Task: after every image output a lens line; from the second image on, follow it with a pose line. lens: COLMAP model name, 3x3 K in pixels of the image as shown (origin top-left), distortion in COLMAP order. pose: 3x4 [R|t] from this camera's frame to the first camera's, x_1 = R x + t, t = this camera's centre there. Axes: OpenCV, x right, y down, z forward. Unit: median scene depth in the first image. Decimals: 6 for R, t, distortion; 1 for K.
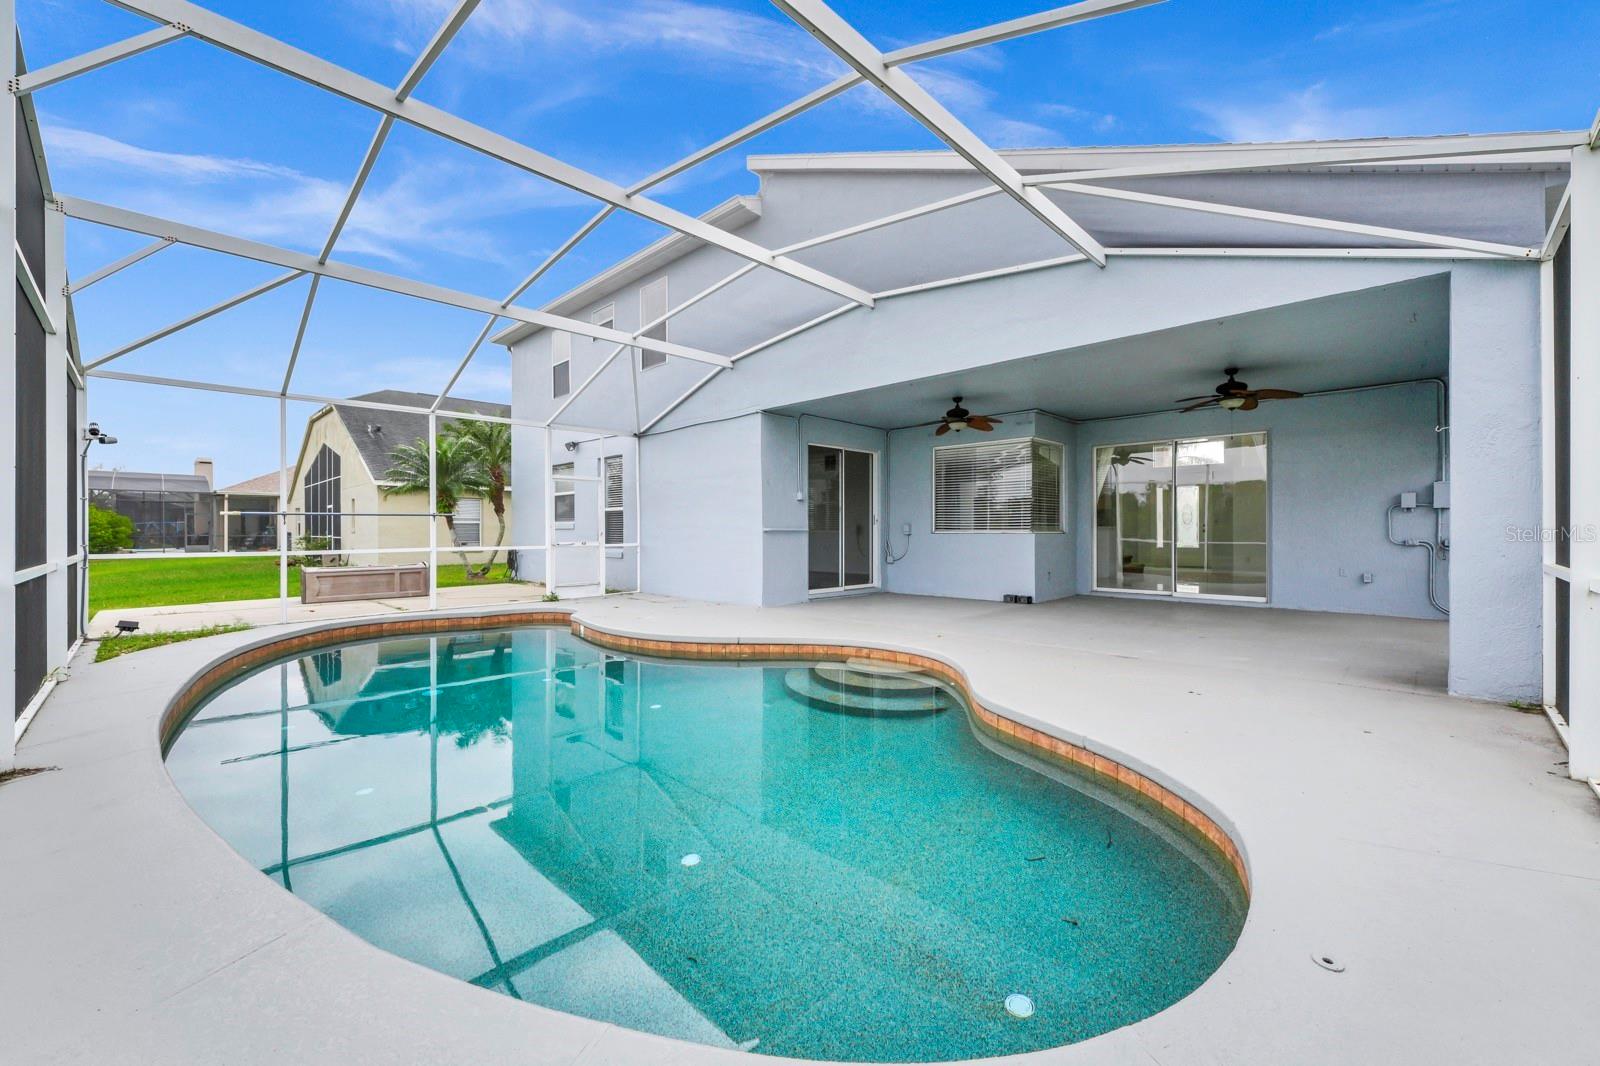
lens RADIAL K [[641.4, 0, 800.0], [0, 641.4, 533.0], [0, 0, 1]] dist [-0.002085, 0.000110]
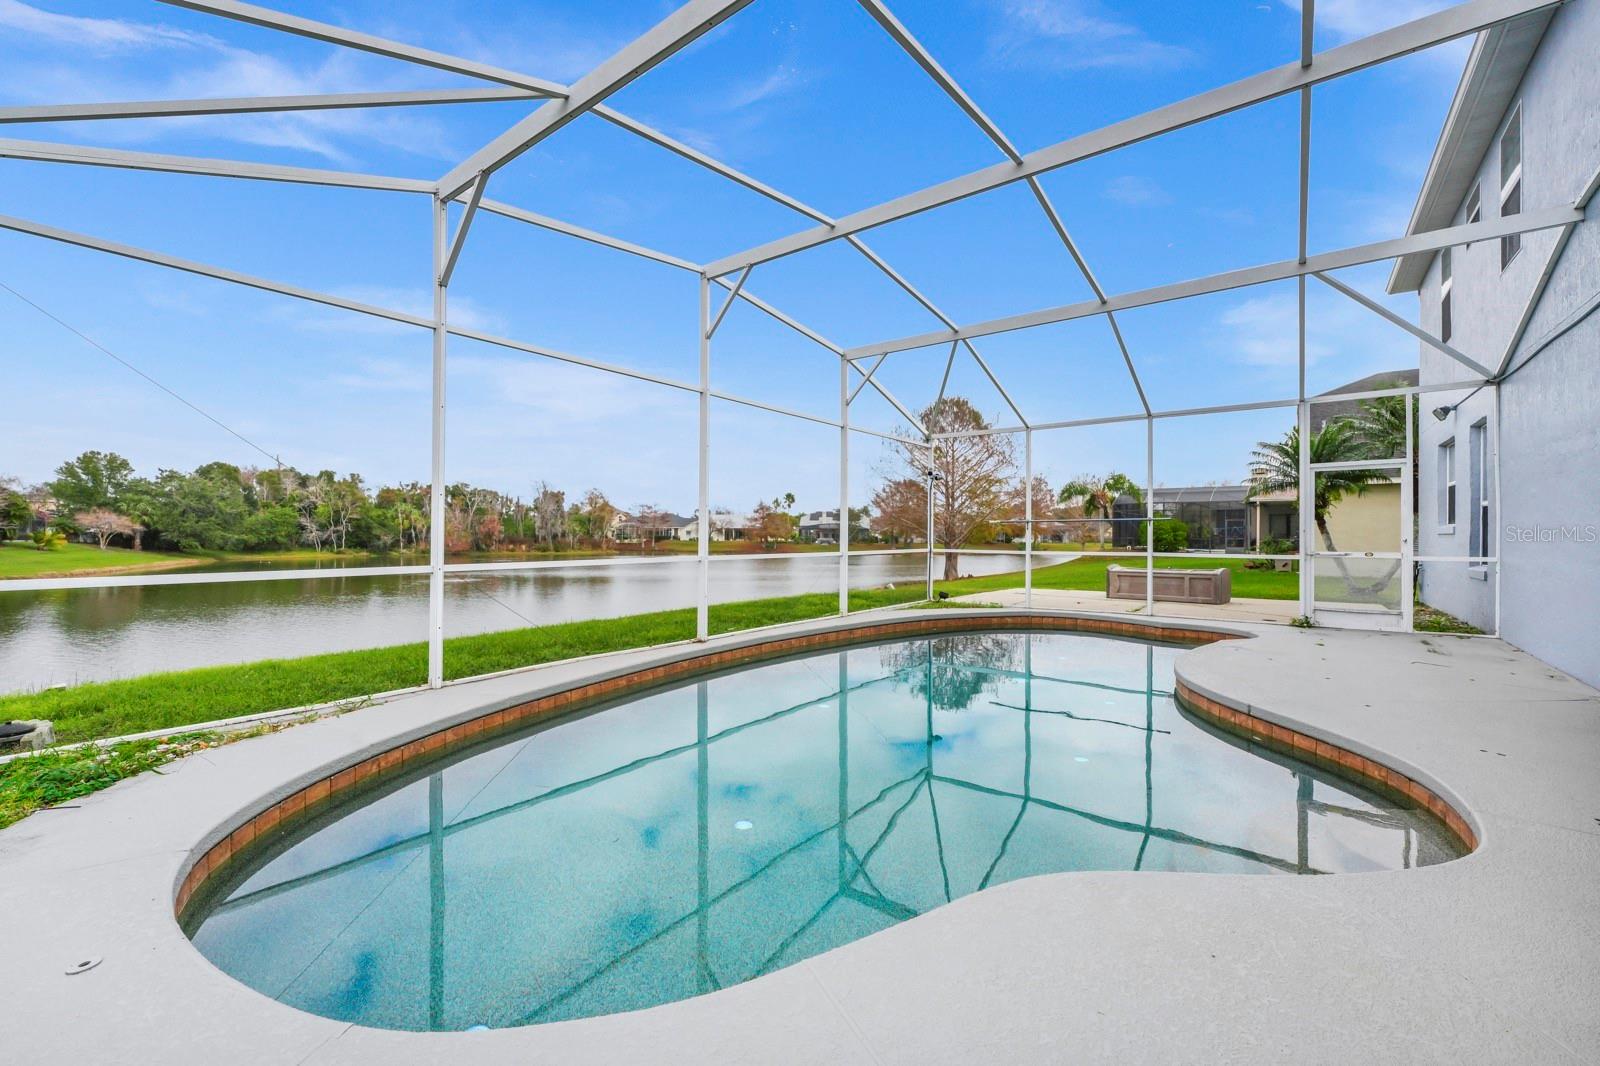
lens RADIAL K [[646.7, 0, 816.4], [0, 646.7, 538.3], [0, 0, 1]] dist [-0.000779, -0.000119]
pose [[0.146184, 0.008455, -0.989221, 0.276359], [-0.006507, 0.999950, 0.007585, -0.002651], [0.989236, 0.005328, 0.146232, 0.280788]]
